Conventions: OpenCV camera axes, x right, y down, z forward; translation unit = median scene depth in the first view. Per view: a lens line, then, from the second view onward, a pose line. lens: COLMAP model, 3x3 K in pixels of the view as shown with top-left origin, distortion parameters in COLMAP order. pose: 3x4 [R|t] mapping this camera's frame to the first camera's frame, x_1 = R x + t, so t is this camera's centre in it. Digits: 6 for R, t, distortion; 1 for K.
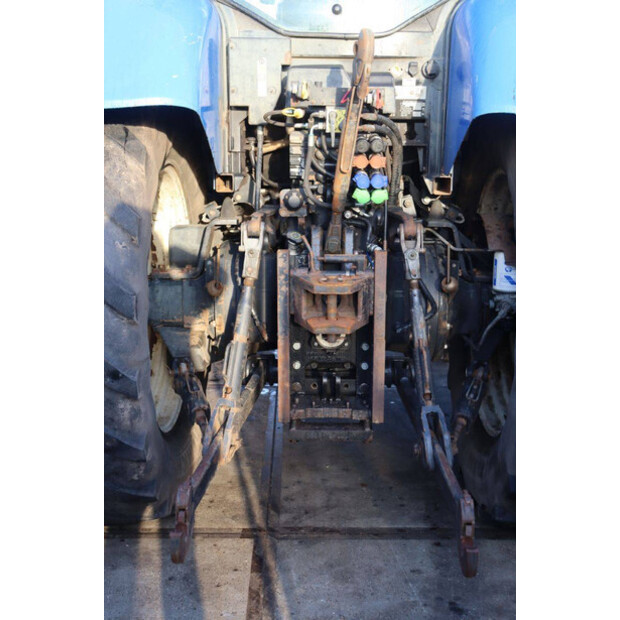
lens RADIAL K [[804.8, 0, 312.7], [0, 804.8, 307.5], [0, 0, 1]] dist [0.066605, 0.000000]
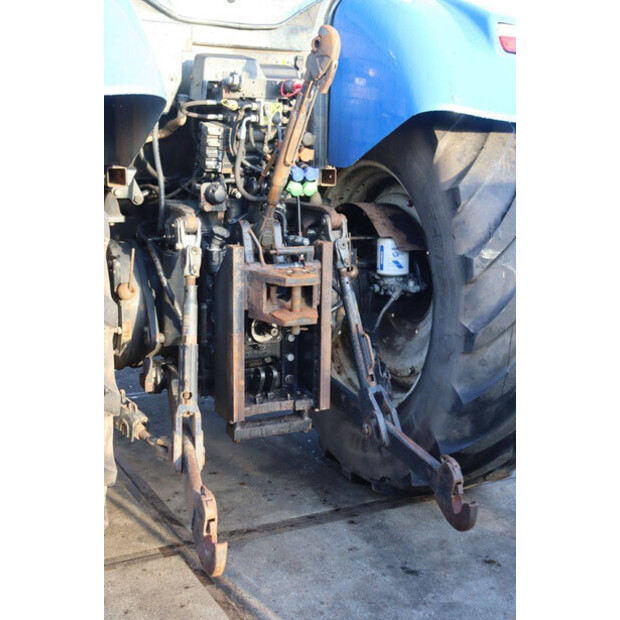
lens RADIAL K [[874.1, 0, 311.5], [0, 874.1, 306.8], [0, 0, 1]] dist [0.111254, 0.000000]
pose [[0.891140, -0.079261, 0.446752, -0.409515], [0.079337, 0.996675, 0.018572, -0.008683], [-0.446739, 0.018893, 0.894465, 0.009876]]
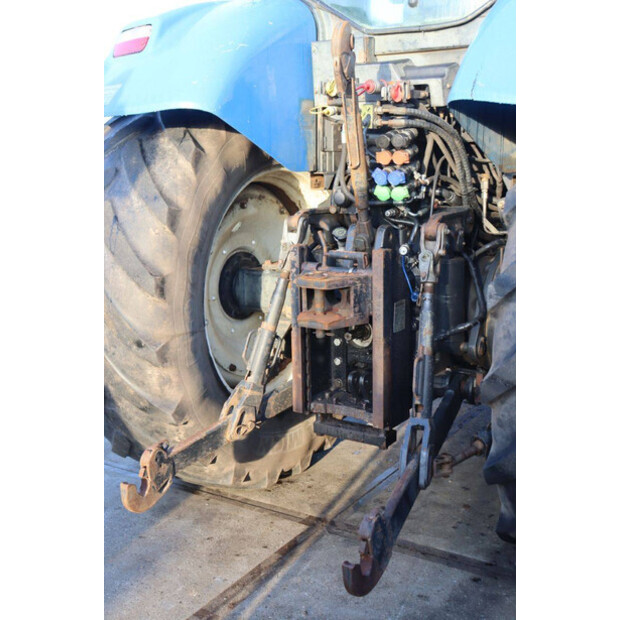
lens RADIAL K [[806.5, 0, 308.2], [0, 806.5, 308.4], [0, 0, 1]] dist [0.059511, 0.000000]
pose [[0.837875, 0.087003, -0.538884, 0.503910], [-0.093324, 0.995513, 0.015622, -0.006605], [0.537825, 0.037202, 0.842235, 0.134656]]
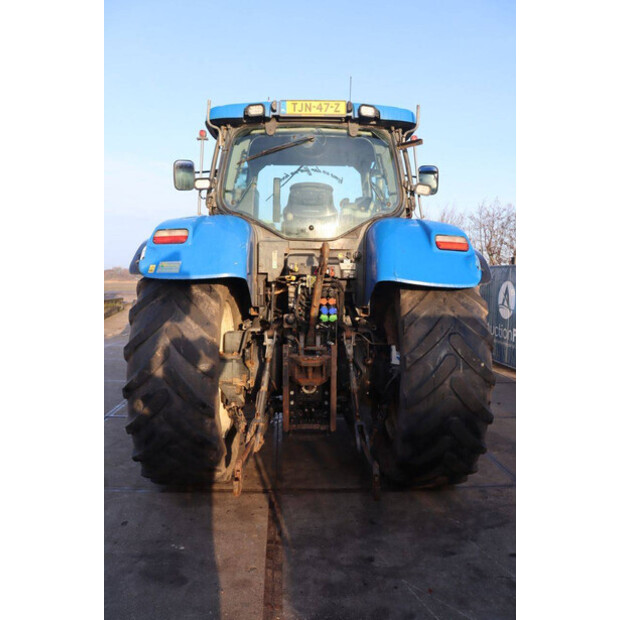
lens RADIAL K [[509.7, 0, 308.0], [0, 509.7, 313.4], [0, 0, 1]] dist [-0.120448, 0.064983]
pose [[0.999558, -0.000381, 0.029730, -0.017780], [0.004099, 0.992135, -0.125108, 0.011090], [-0.029448, 0.125175, 0.991698, -0.266146]]
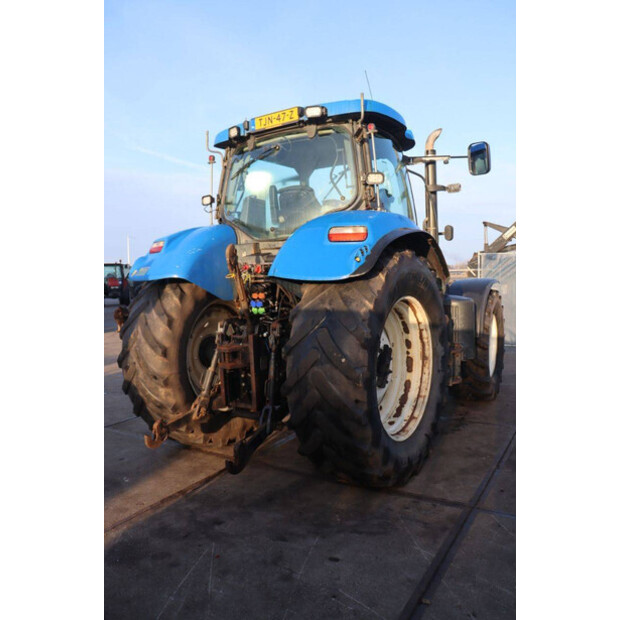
lens RADIAL K [[509.7, 0, 303.5], [0, 509.7, 311.2], [0, 0, 1]] dist [-0.120448, 0.064983]
pose [[0.834513, 0.006234, -0.550952, 0.935679], [-0.070241, 0.992981, -0.095158, -0.008656], [0.546492, 0.118110, 0.829094, -0.114370]]
